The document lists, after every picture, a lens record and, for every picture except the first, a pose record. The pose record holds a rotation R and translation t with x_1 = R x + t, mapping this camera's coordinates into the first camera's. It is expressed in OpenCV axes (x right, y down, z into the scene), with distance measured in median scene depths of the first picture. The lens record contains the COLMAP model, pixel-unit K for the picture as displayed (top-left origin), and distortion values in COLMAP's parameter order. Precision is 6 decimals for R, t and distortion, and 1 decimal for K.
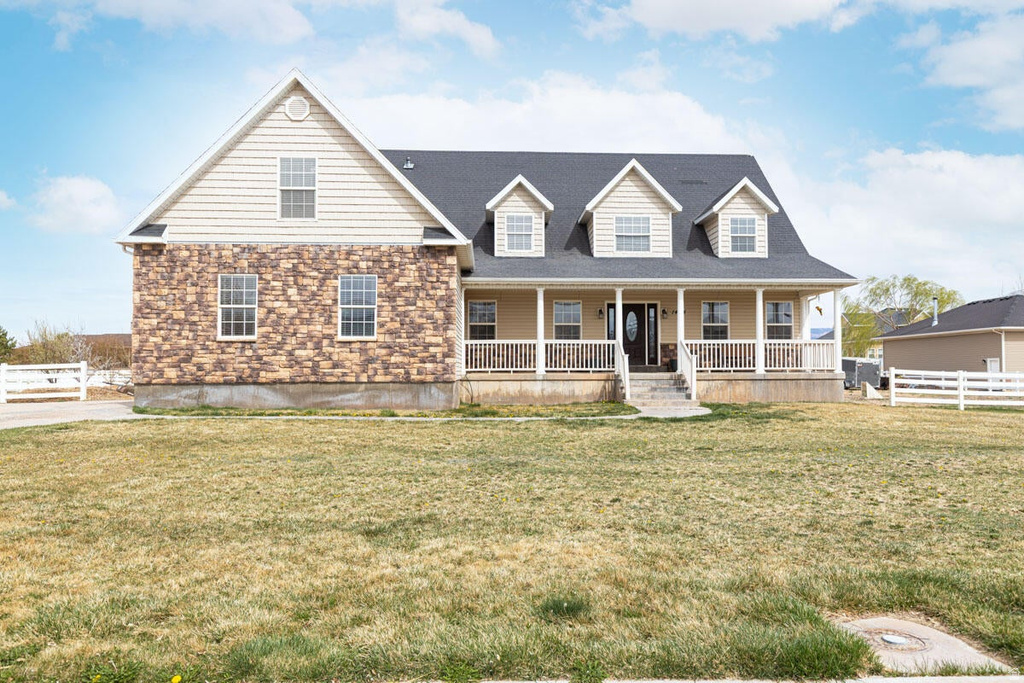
lens RADIAL K [[716.3, 0, 530.9], [0, 716.3, 339.1], [0, 0, 1]] dist [-0.005987, -0.001776]
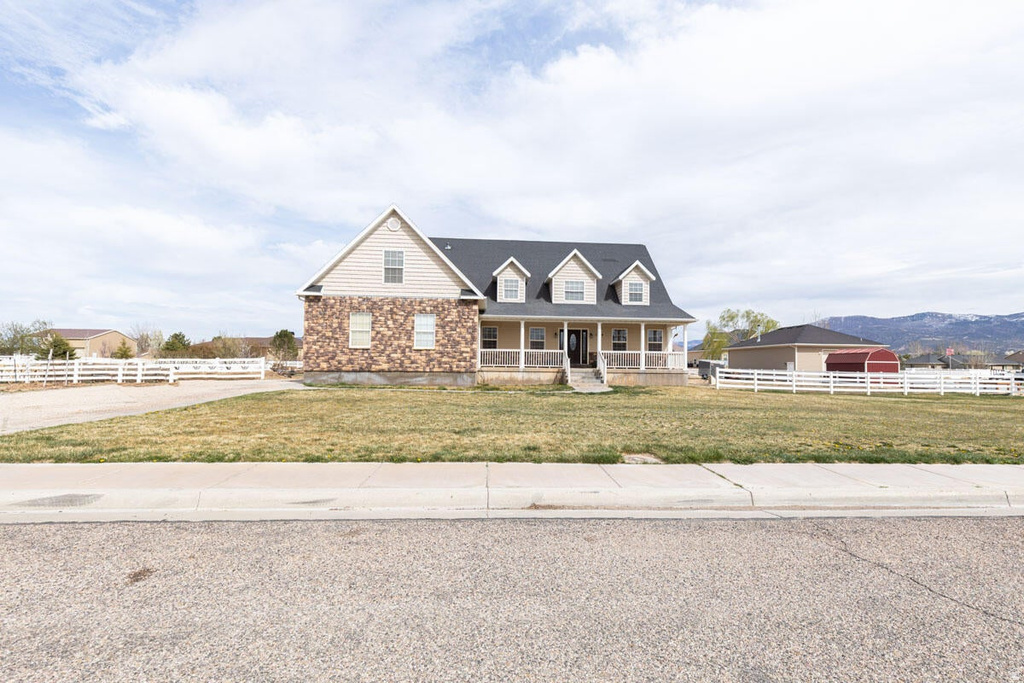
lens RADIAL K [[458.4, 0, 522.7], [0, 458.4, 341.7], [0, 0, 1]] dist [0.004211, 0.000345]
pose [[0.999725, 0.015963, 0.017160, -0.006158], [-0.015869, 0.999858, -0.005589, -0.014209], [-0.017247, 0.005316, 0.999837, -0.190412]]
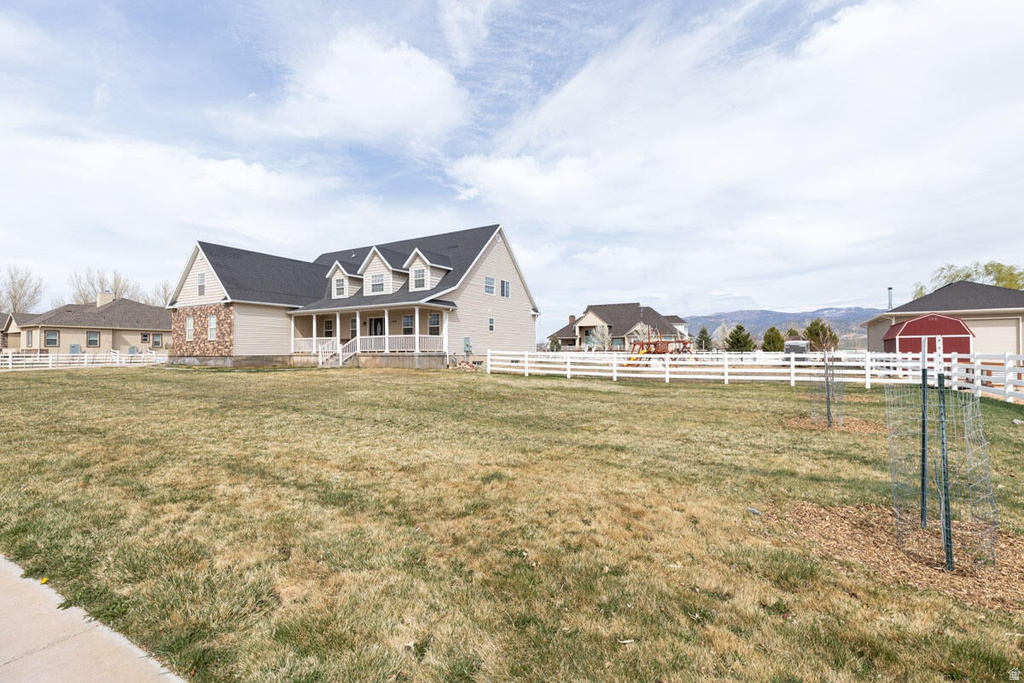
lens RADIAL K [[458.4, 0, 522.7], [0, 458.4, 341.7], [0, 0, 1]] dist [0.004211, 0.000345]
pose [[0.838728, -0.012211, -0.544414, 1.558888], [0.026100, 0.999501, 0.017791, 0.006181], [0.543925, -0.029131, 0.838628, 0.184331]]
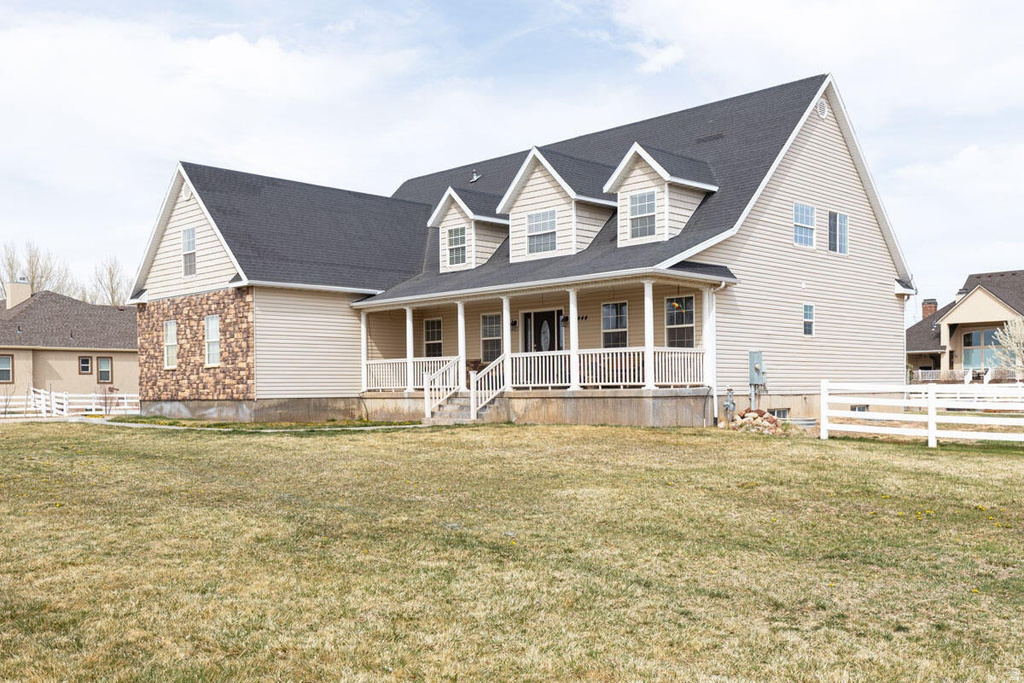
lens RADIAL K [[964.7, 0, 533.4], [0, 964.7, 376.9], [0, 0, 1]] dist [0.005848, 0.000209]
pose [[0.680912, -0.014082, -0.732230, 1.325244], [0.043946, 0.998799, 0.021658, 0.006857], [0.731045, -0.046926, 0.680713, 0.230715]]
